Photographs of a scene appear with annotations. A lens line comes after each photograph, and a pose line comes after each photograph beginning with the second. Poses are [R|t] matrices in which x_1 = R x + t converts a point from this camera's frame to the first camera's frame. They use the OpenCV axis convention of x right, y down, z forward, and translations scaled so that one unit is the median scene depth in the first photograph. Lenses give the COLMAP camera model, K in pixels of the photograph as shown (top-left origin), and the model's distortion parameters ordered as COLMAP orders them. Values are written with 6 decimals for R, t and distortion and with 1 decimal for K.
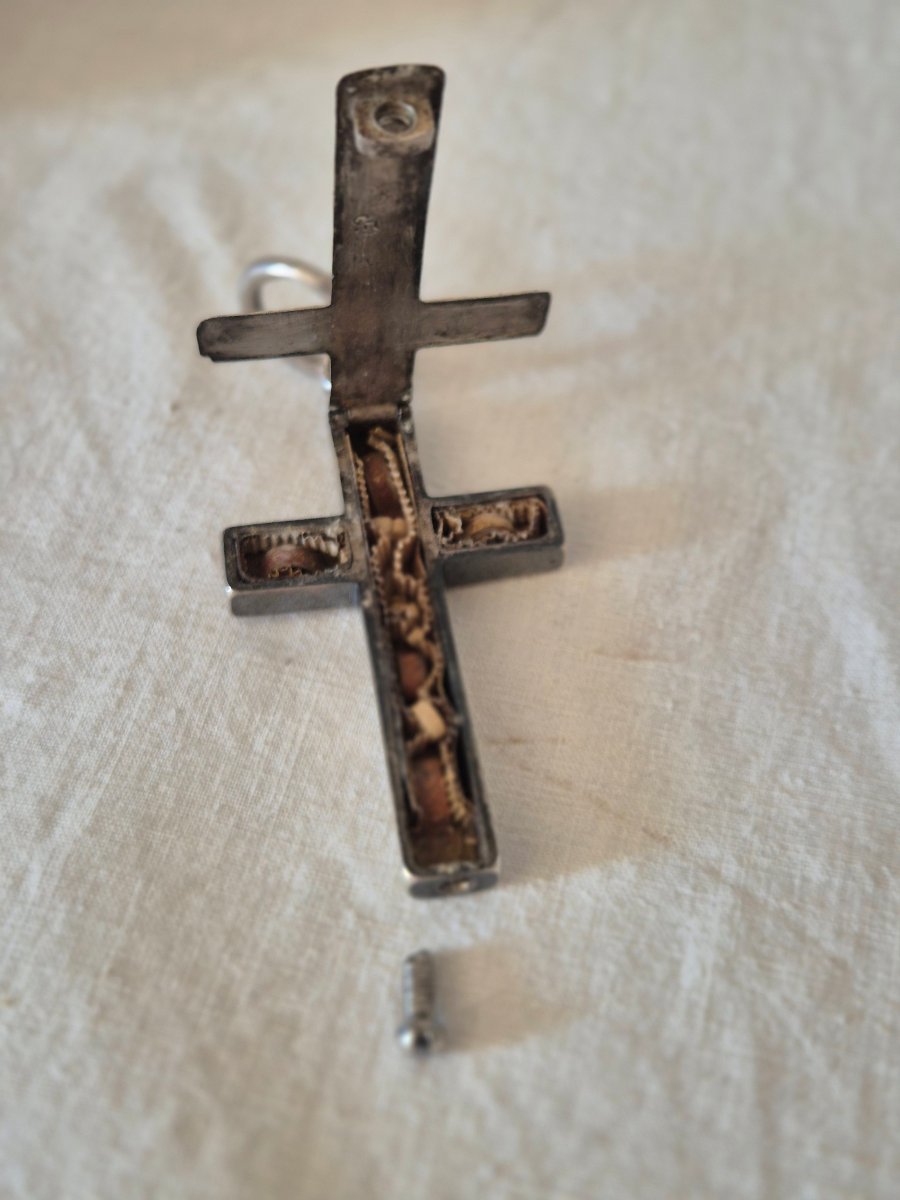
lens RADIAL K [[1816.0, 0, 450.0], [0, 1816.0, 600.0], [0, 0, 1]] dist [0.287930, -1.558046]
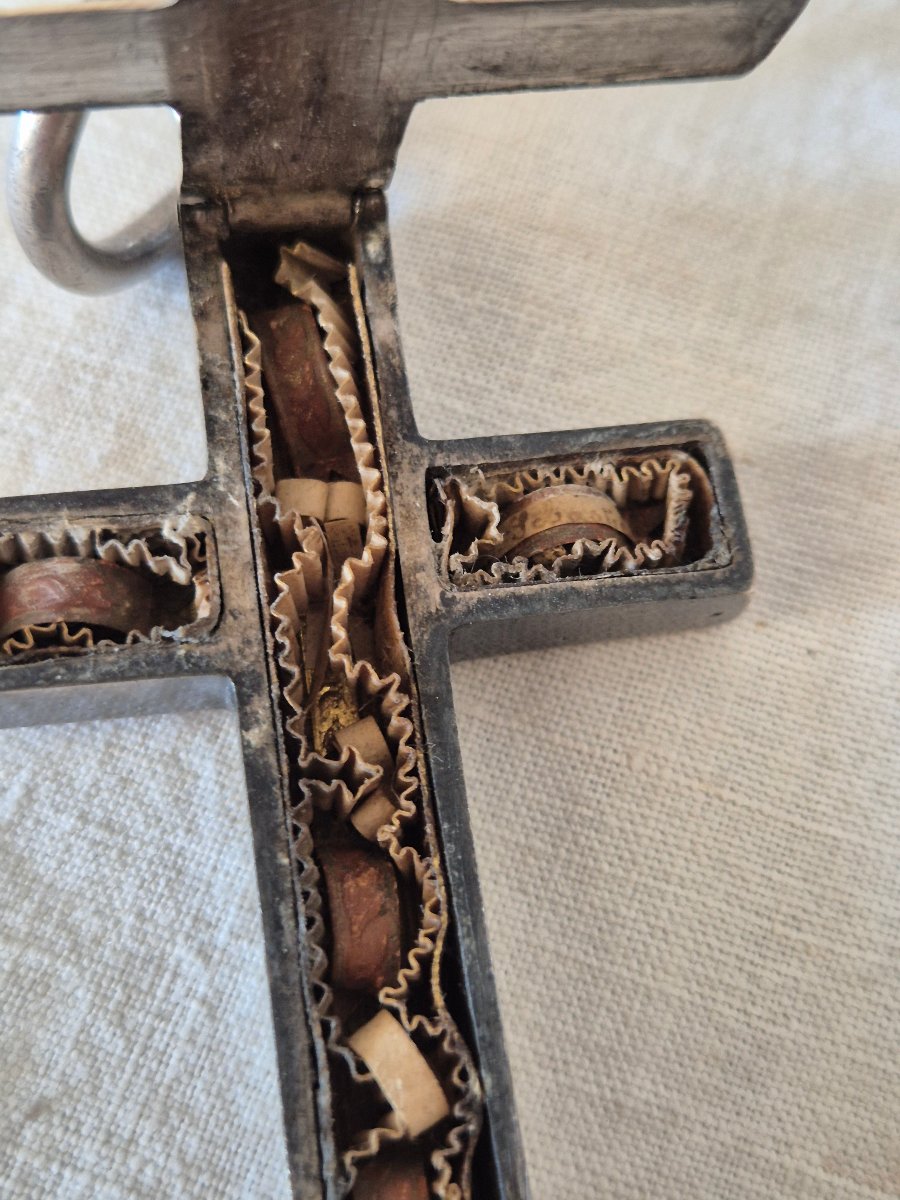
lens RADIAL K [[1816.0, 0, 450.0], [0, 1816.0, 600.0], [0, 0, 1]] dist [0.287930, -1.558046]
pose [[0.998075, 0.042414, 0.045243, -0.026024], [-0.051346, 0.974301, 0.219320, -0.130651], [-0.034778, -0.221221, 0.974603, 0.702981]]
